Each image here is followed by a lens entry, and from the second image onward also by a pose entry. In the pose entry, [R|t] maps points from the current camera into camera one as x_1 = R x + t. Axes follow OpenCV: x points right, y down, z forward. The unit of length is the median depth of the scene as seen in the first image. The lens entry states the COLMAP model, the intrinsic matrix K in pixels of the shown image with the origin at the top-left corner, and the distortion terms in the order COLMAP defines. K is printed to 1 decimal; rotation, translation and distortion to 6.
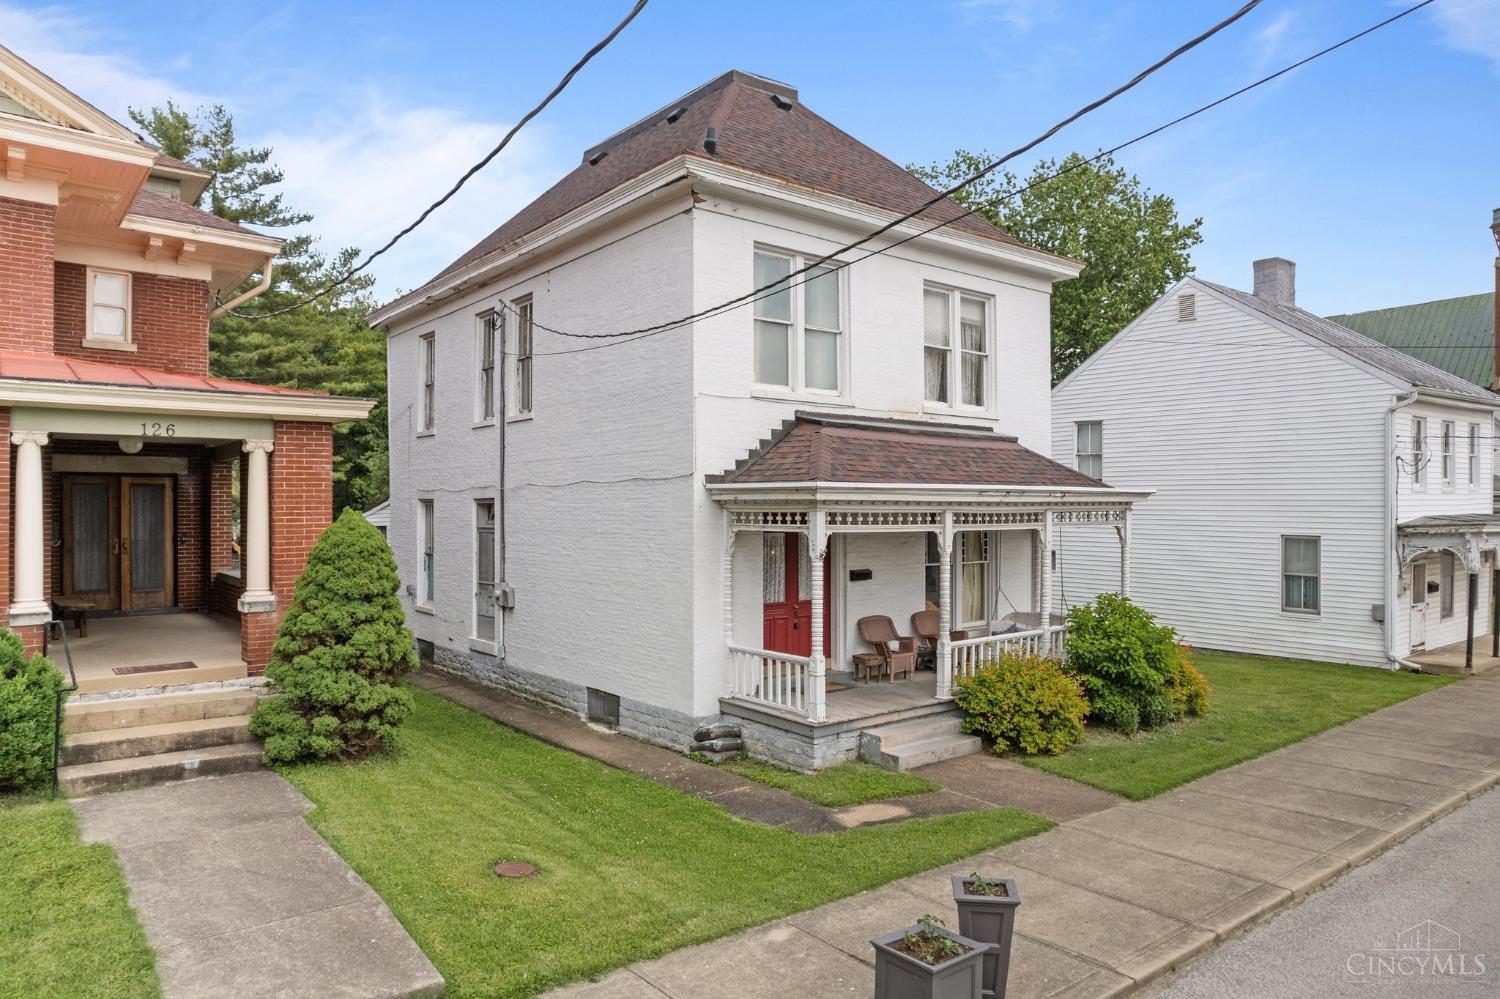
lens RADIAL K [[966.7, 0, 755.7], [0, 966.7, 497.9], [0, 0, 1]] dist [-0.059773, 0.033701]
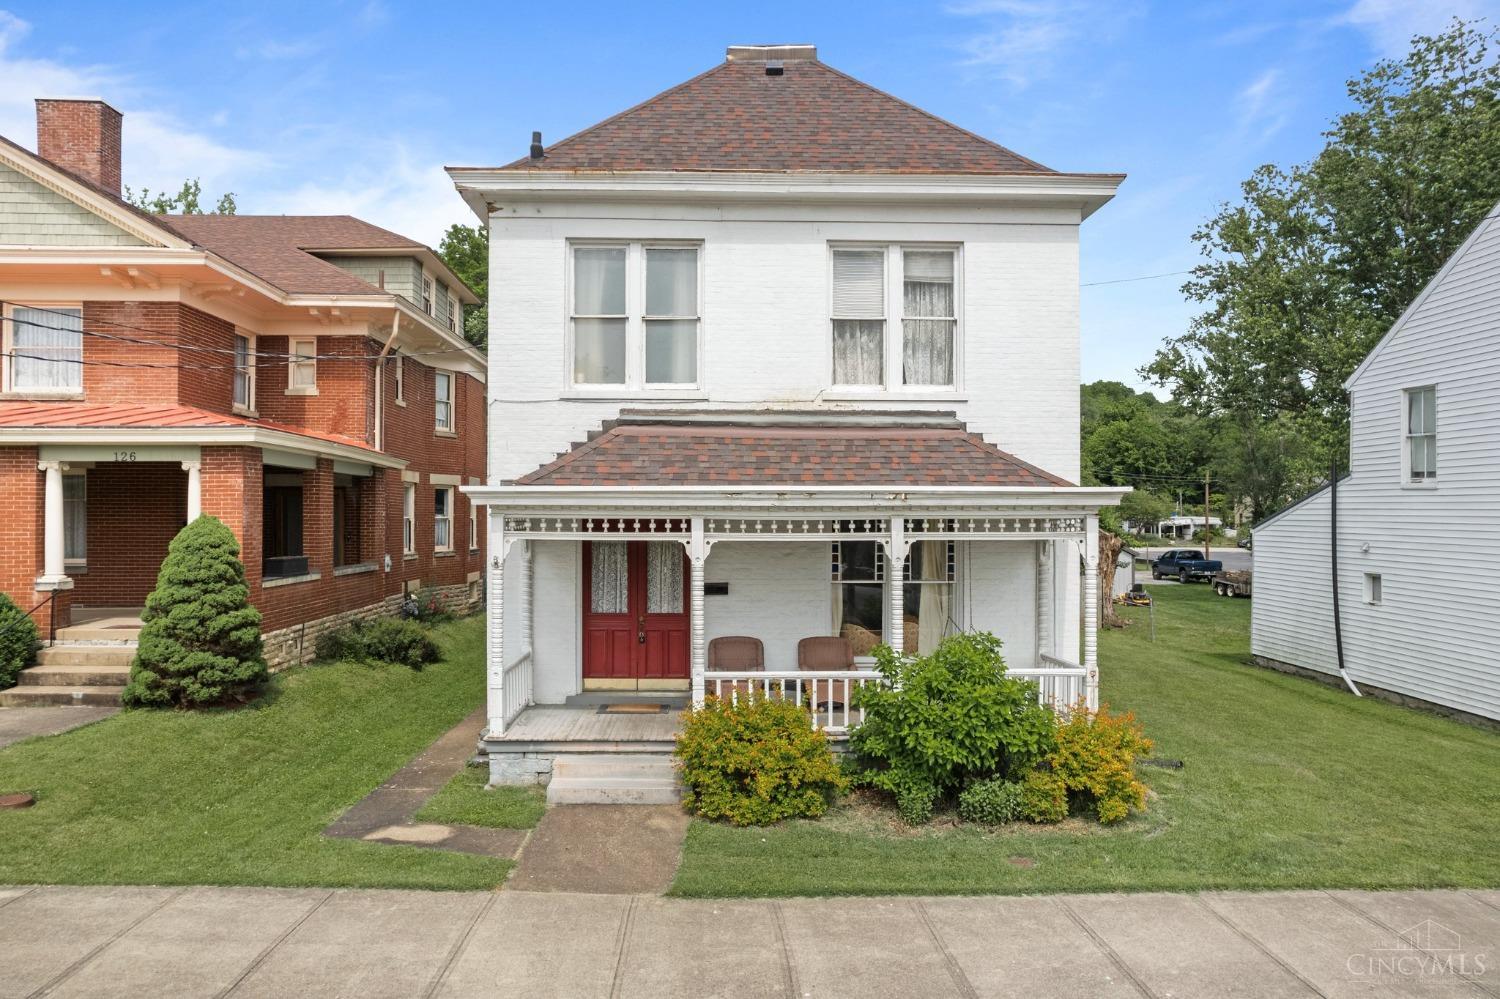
lens RADIAL K [[966.7, 0, 755.7], [0, 966.7, 503.4], [0, 0, 1]] dist [-0.059773, 0.033701]
pose [[0.796994, -0.005505, -0.603963, 0.714607], [0.005329, 0.999984, -0.002082, 0.003577], [0.603964, -0.001559, 0.797010, 0.333401]]
